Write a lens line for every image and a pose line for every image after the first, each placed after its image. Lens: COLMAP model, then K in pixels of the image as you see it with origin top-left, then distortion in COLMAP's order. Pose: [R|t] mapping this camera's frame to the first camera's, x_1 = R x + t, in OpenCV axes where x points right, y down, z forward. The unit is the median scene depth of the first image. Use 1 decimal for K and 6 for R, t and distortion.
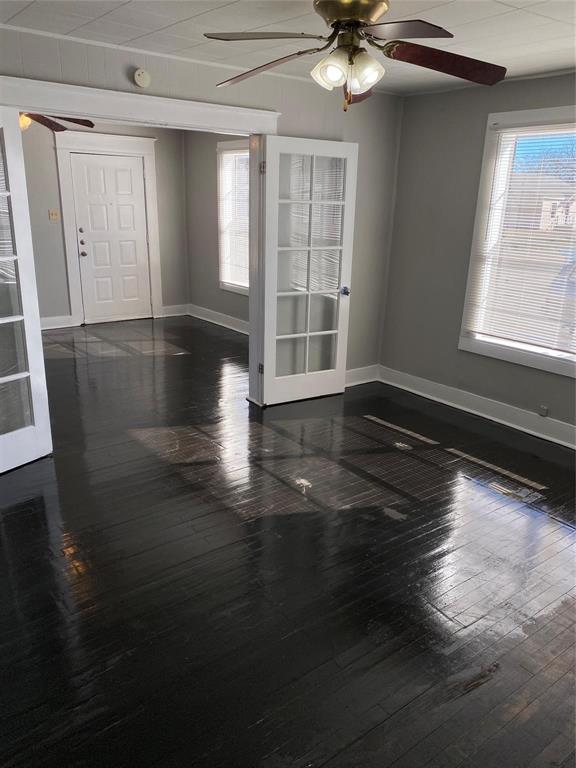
lens RADIAL K [[584.7, 0, 294.4], [0, 584.7, 381.2], [0, 0, 1]] dist [0.041680, -0.047526]
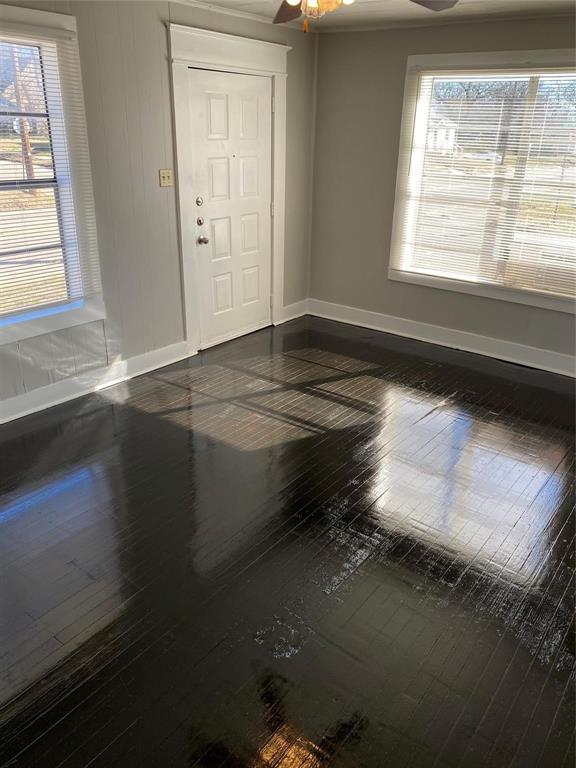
lens RADIAL K [[584.7, 0, 291.1], [0, 584.7, 373.4], [0, 0, 1]] dist [0.041680, -0.047526]
pose [[0.964942, -0.102930, 0.241437, -0.647439], [0.078721, 0.991042, 0.107884, -0.206323], [-0.250379, -0.085096, 0.964401, 0.558673]]
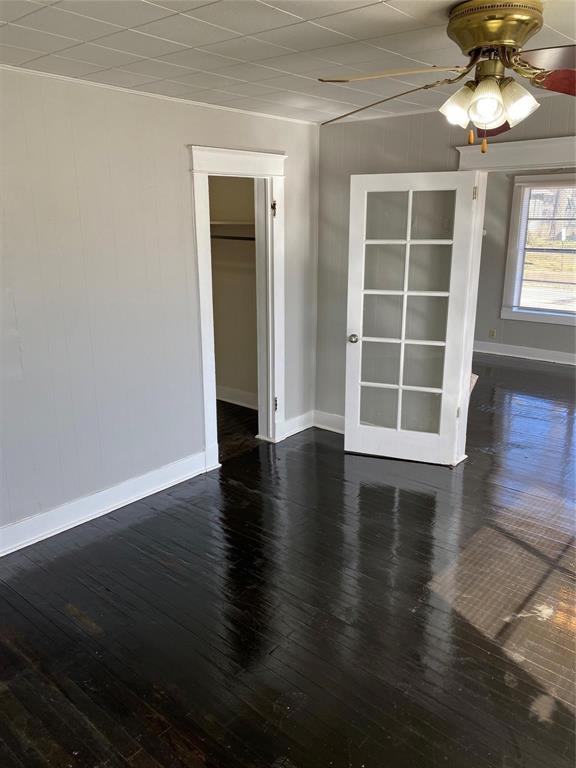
lens RADIAL K [[584.7, 0, 289.7], [0, 584.7, 379.5], [0, 0, 1]] dist [0.041680, -0.047526]
pose [[0.196783, 0.230175, -0.953046, 0.438054], [-0.280027, 0.944756, 0.170353, -0.109359], [0.939607, 0.233356, 0.250367, 0.300143]]
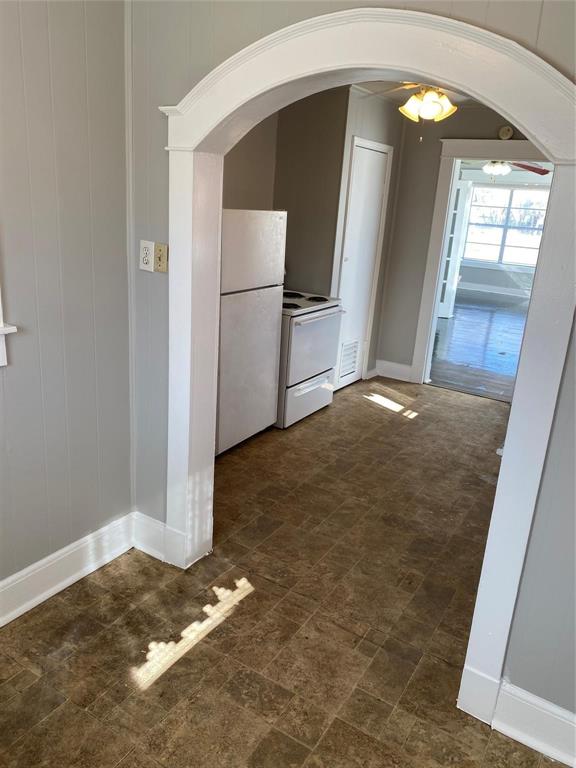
lens RADIAL K [[584.7, 0, 285.4], [0, 584.7, 376.3], [0, 0, 1]] dist [0.041680, -0.047526]
pose [[0.332590, 0.259387, -0.906699, 1.287298], [-0.321904, 0.934914, 0.149379, 0.163881], [0.886432, 0.242188, 0.394441, -0.405253]]
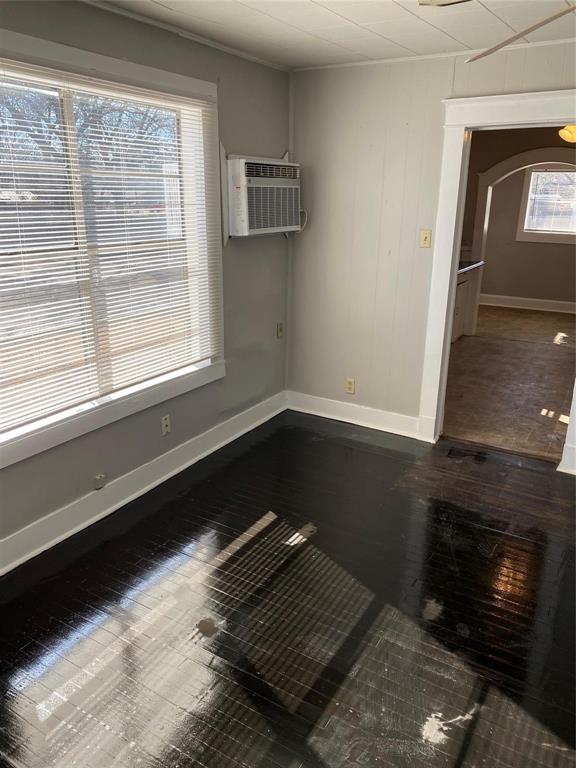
lens RADIAL K [[584.7, 0, 280.7], [0, 584.7, 385.7], [0, 0, 1]] dist [0.041680, -0.047526]
pose [[-0.360290, -0.326057, 0.874001, -0.220334], [0.249562, 0.869083, 0.427099, -0.267966], [-0.898838, 0.371997, -0.231751, 0.808913]]
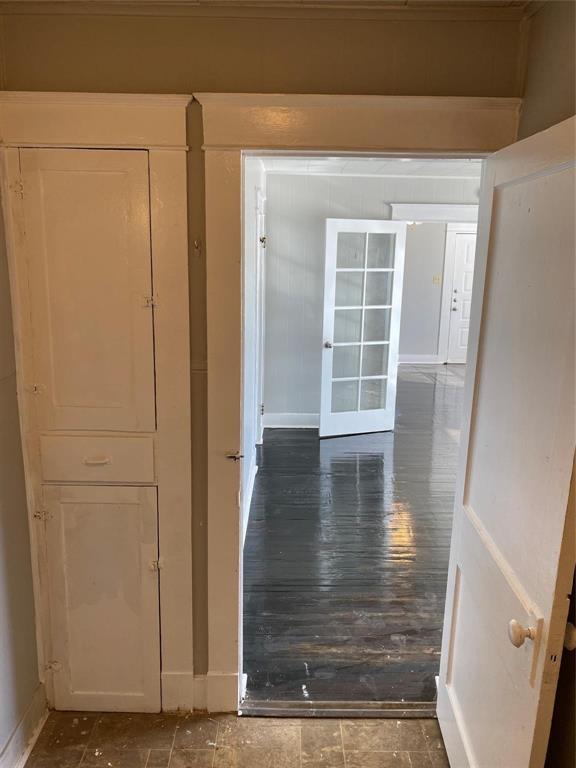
lens RADIAL K [[584.7, 0, 292.8], [0, 584.7, 388.1], [0, 0, 1]] dist [0.041680, -0.047526]
pose [[0.792333, 0.123006, -0.597560, 0.229158], [-0.174351, 0.984269, -0.028572, 0.080493], [0.584645, 0.126824, 0.801315, -0.331219]]
